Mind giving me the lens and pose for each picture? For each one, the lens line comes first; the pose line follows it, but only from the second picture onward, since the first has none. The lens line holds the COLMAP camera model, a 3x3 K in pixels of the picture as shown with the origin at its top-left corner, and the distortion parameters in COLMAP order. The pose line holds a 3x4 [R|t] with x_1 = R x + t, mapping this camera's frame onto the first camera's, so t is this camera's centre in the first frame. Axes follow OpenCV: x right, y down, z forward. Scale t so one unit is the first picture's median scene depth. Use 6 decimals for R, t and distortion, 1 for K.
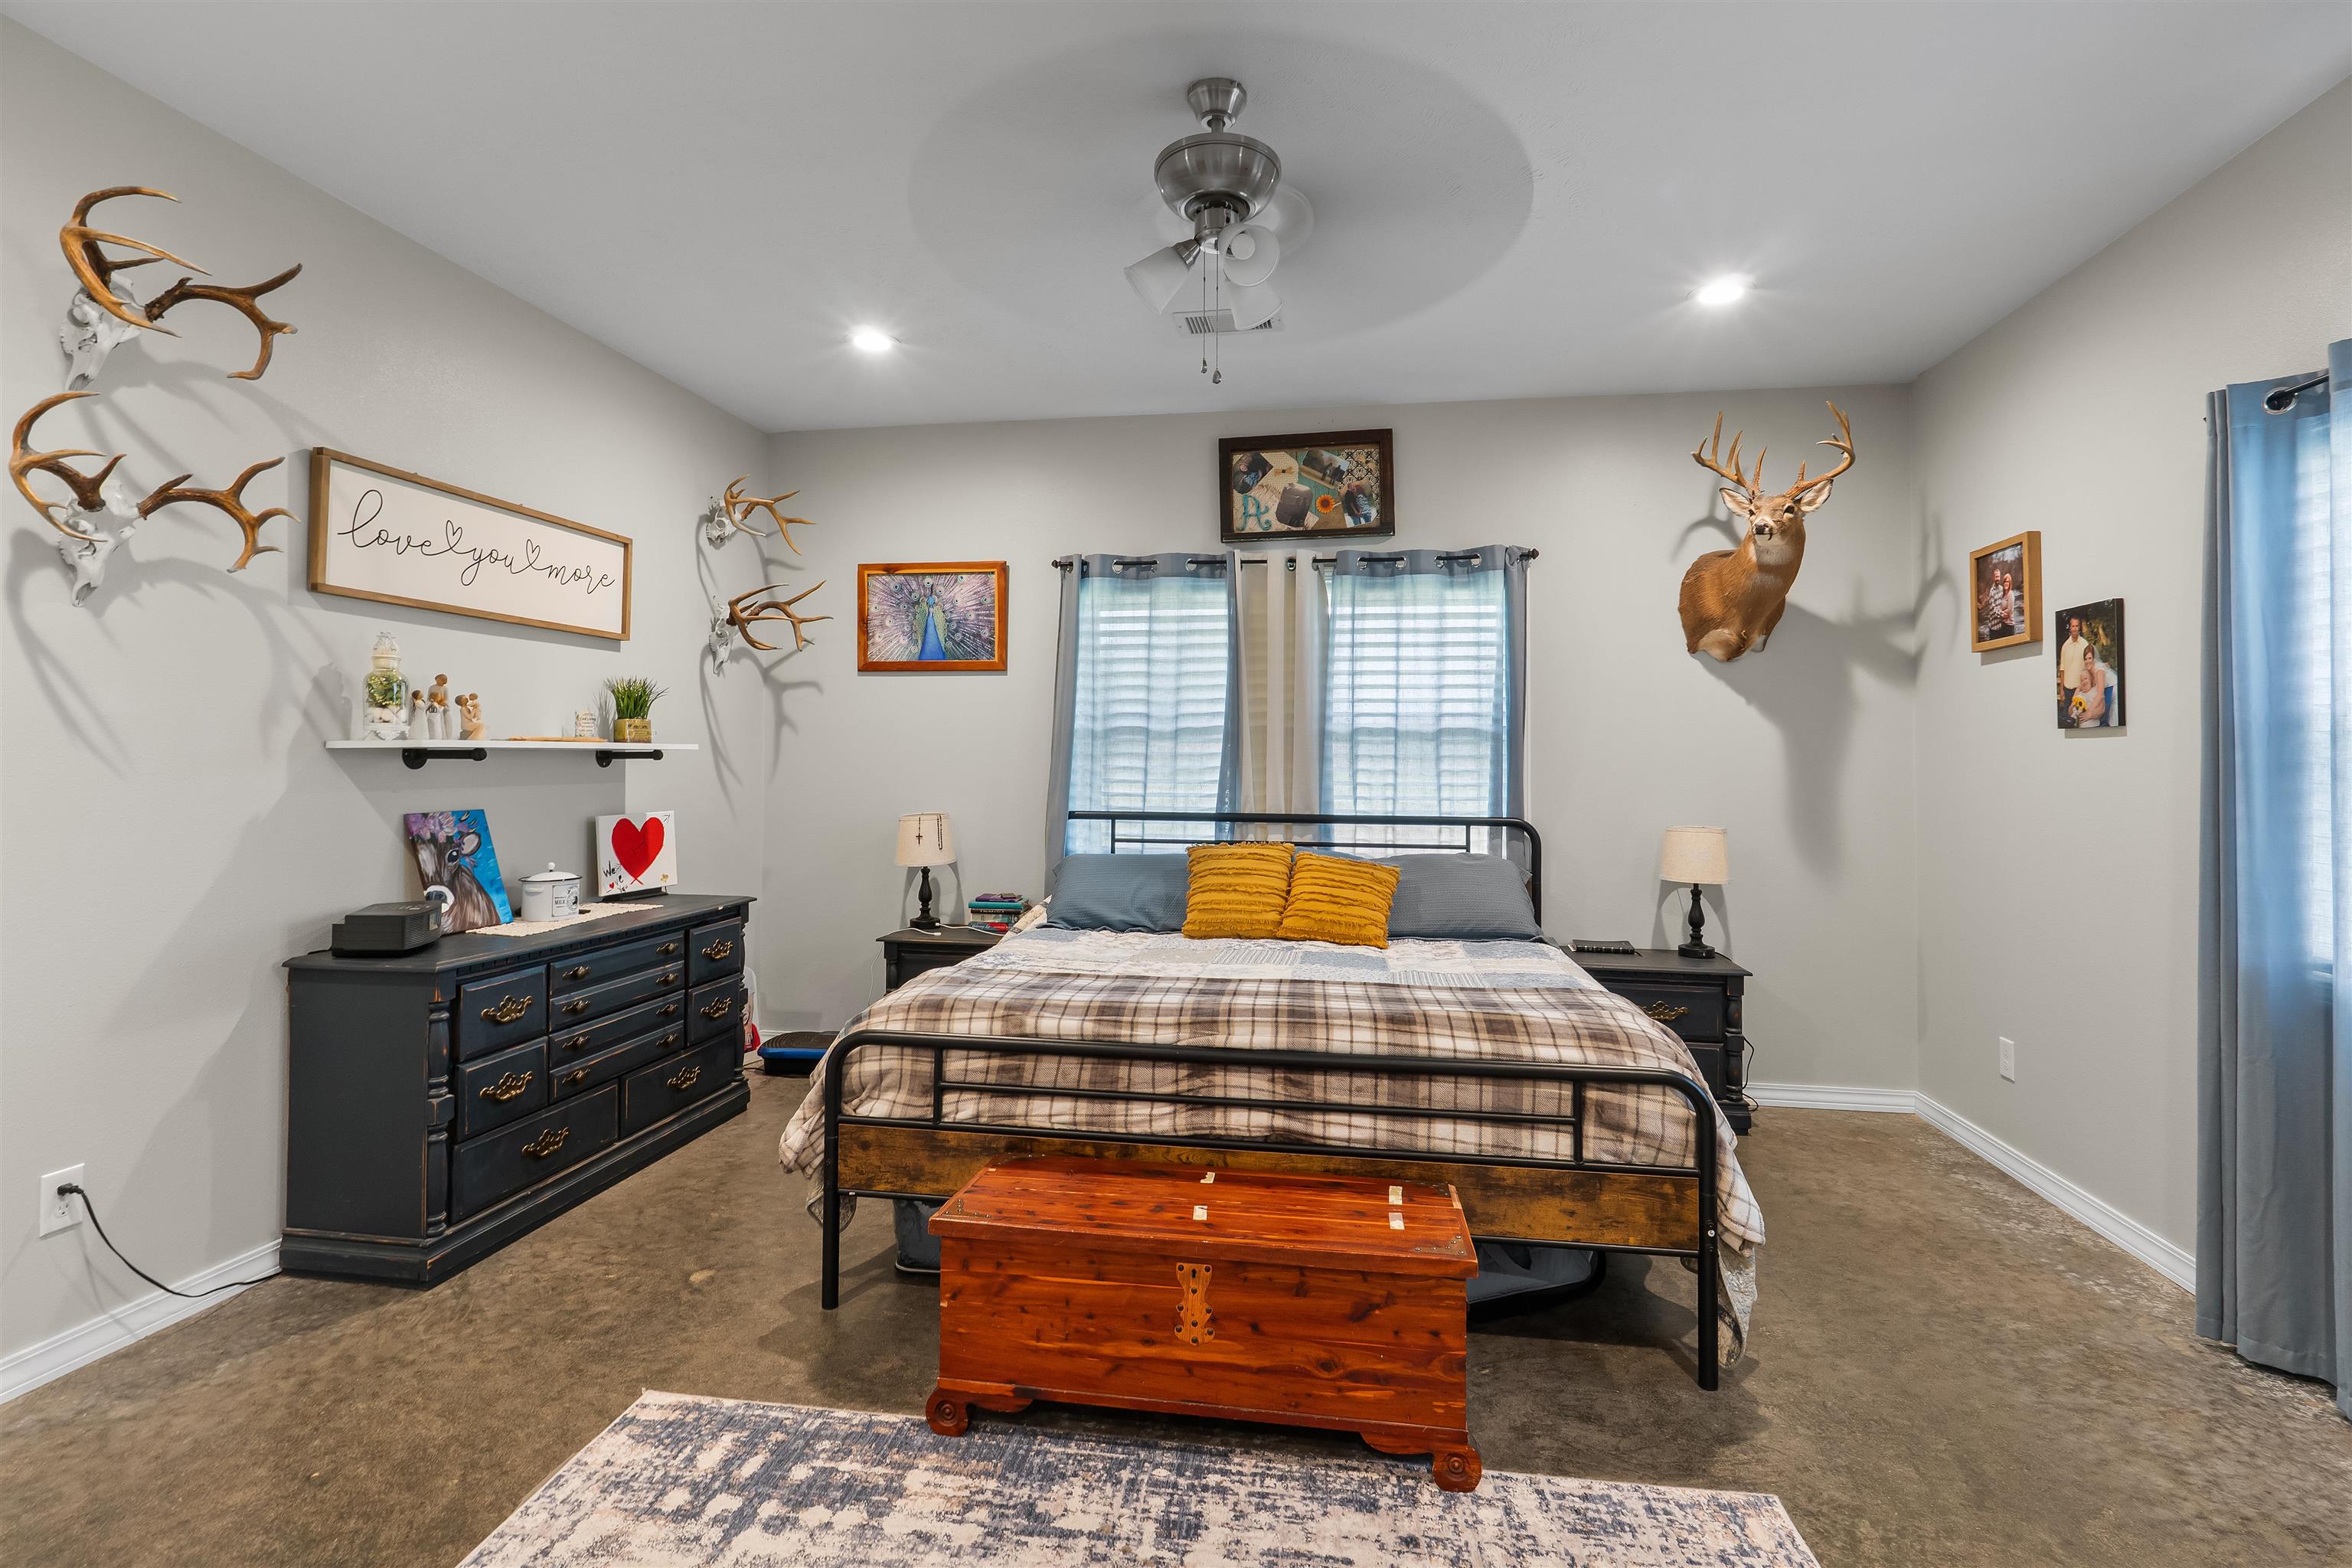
lens RADIAL K [[1133.6, 0, 1172.7], [0, 1133.6, 734.7], [0, 0, 1]] dist [-0.006534, -0.000419]
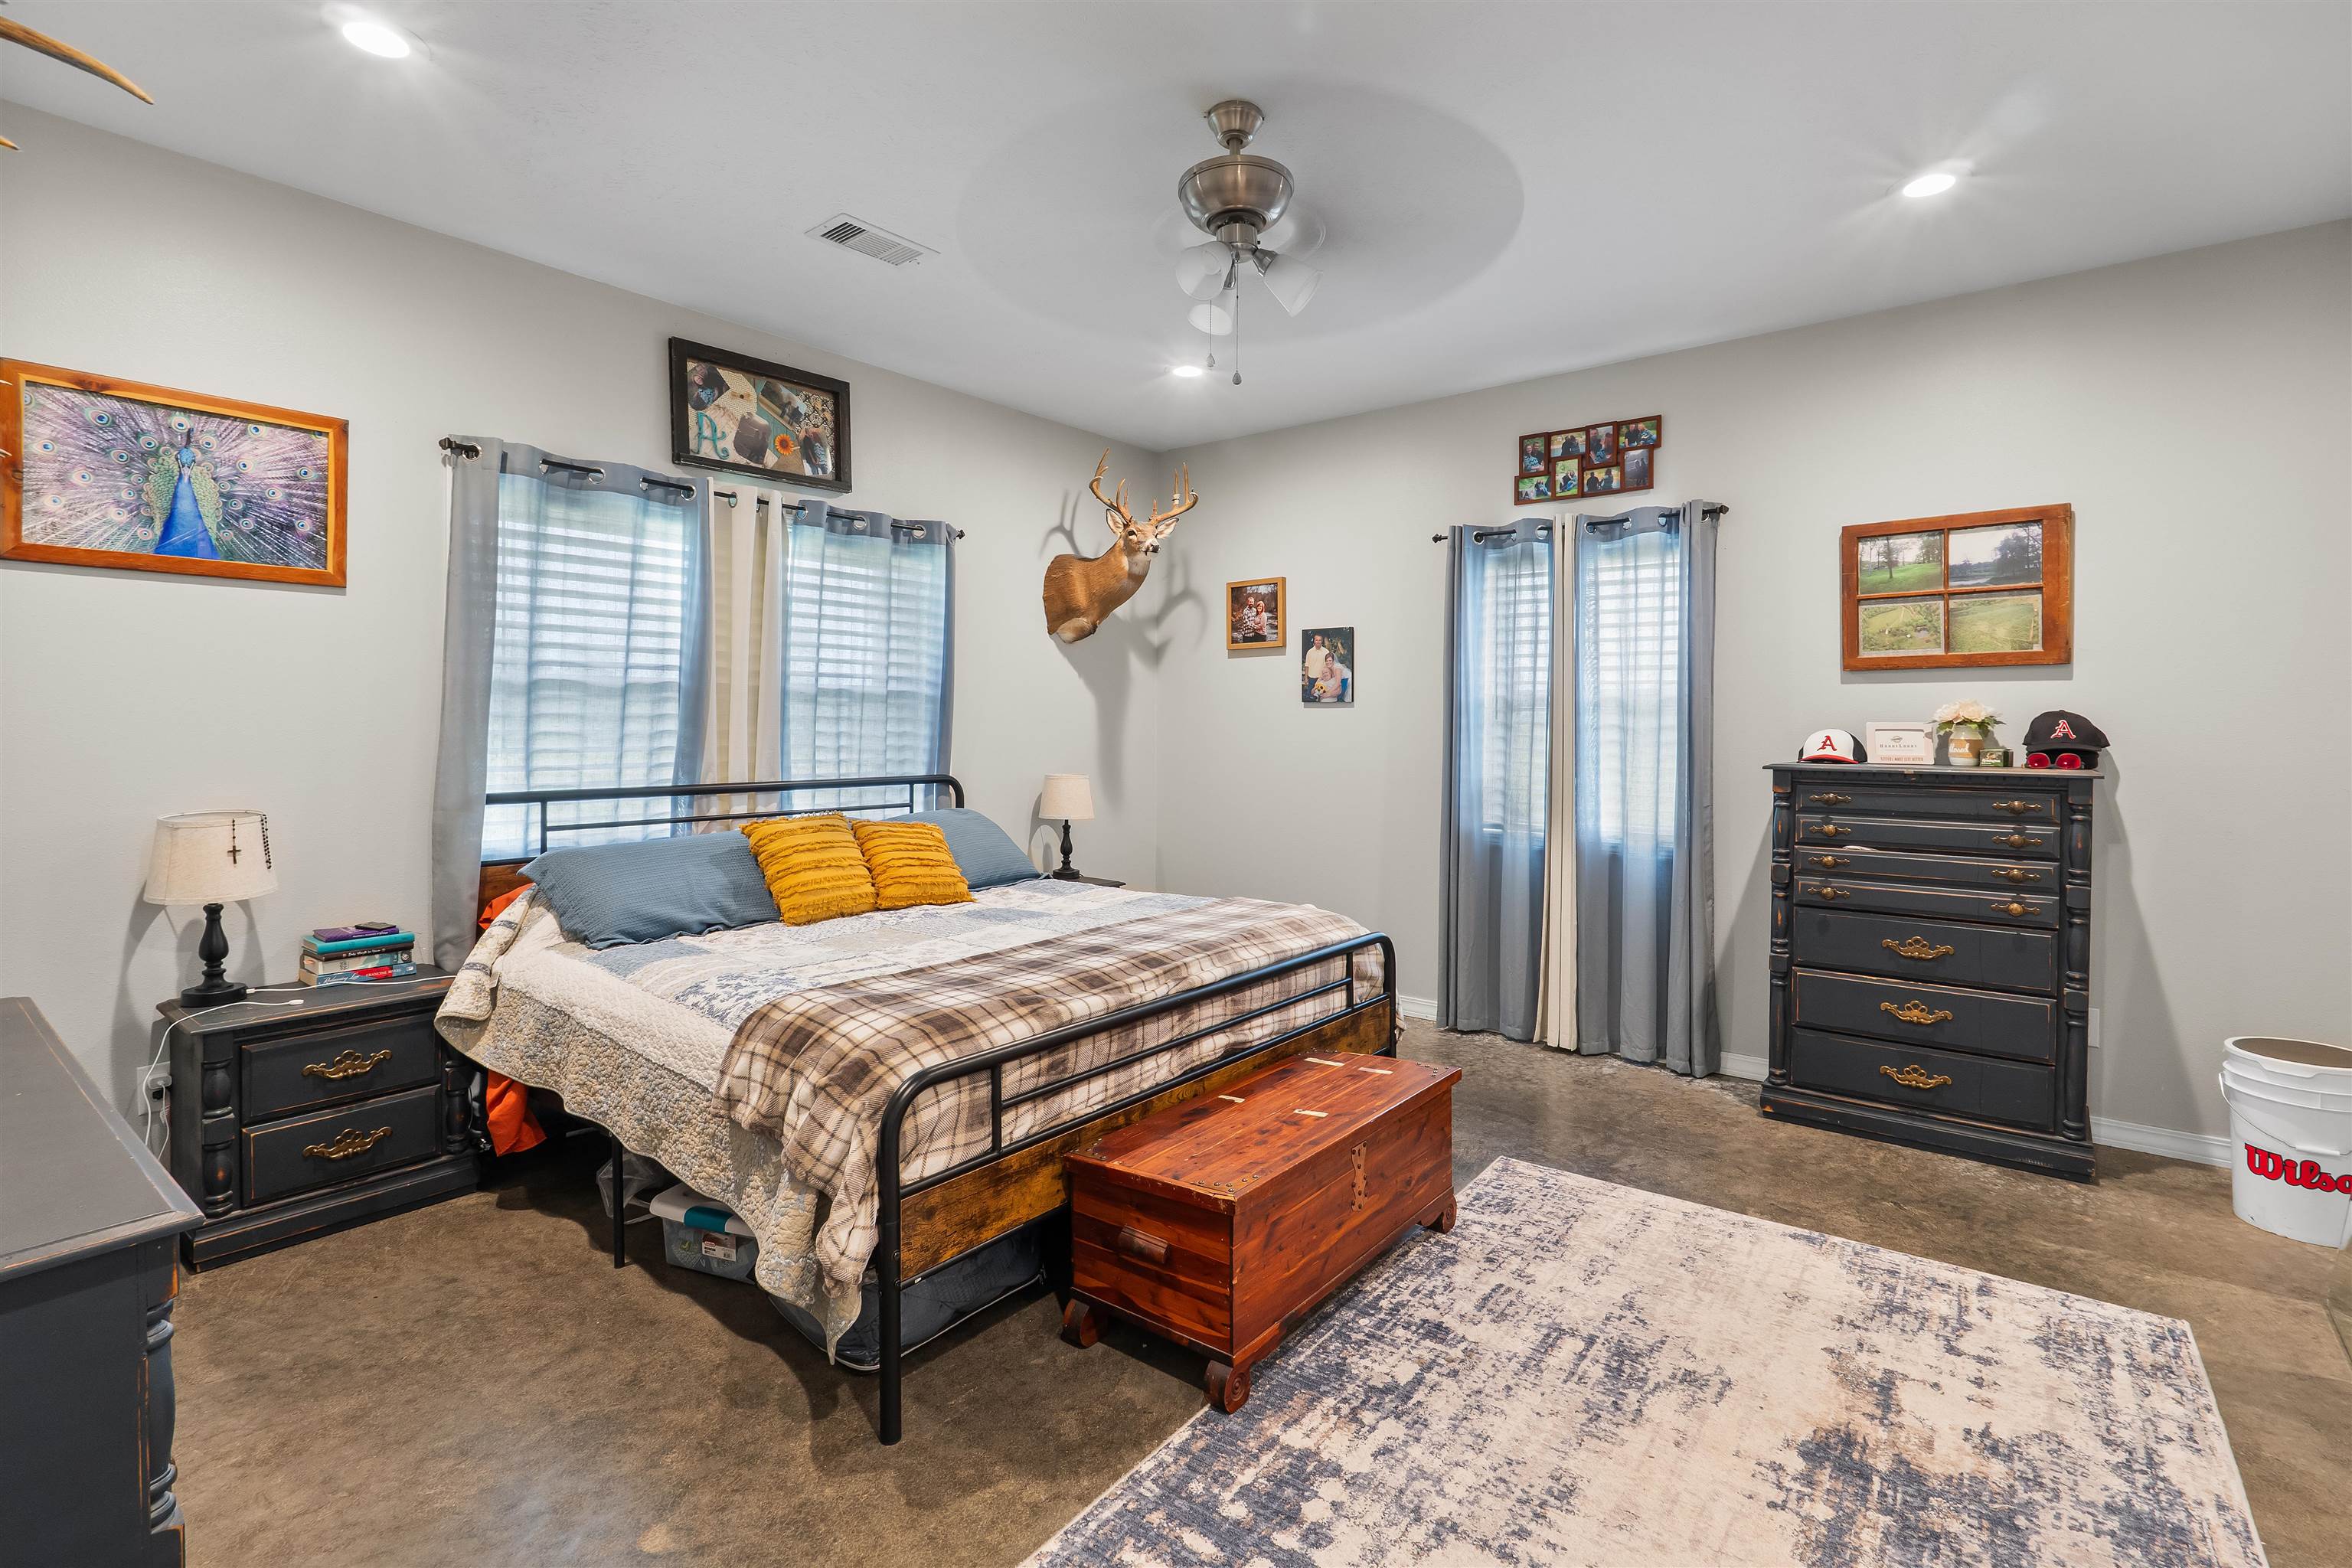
lens RADIAL K [[1107.3, 0, 1176.9], [0, 1107.3, 729.6], [0, 0, 1]] dist [-0.006177, 0.000173]
pose [[0.478803, -0.010490, 0.877860, -0.556757], [-0.021199, 0.999499, 0.023506, 0.000352], [-0.877666, -0.029864, 0.478341, 0.311260]]
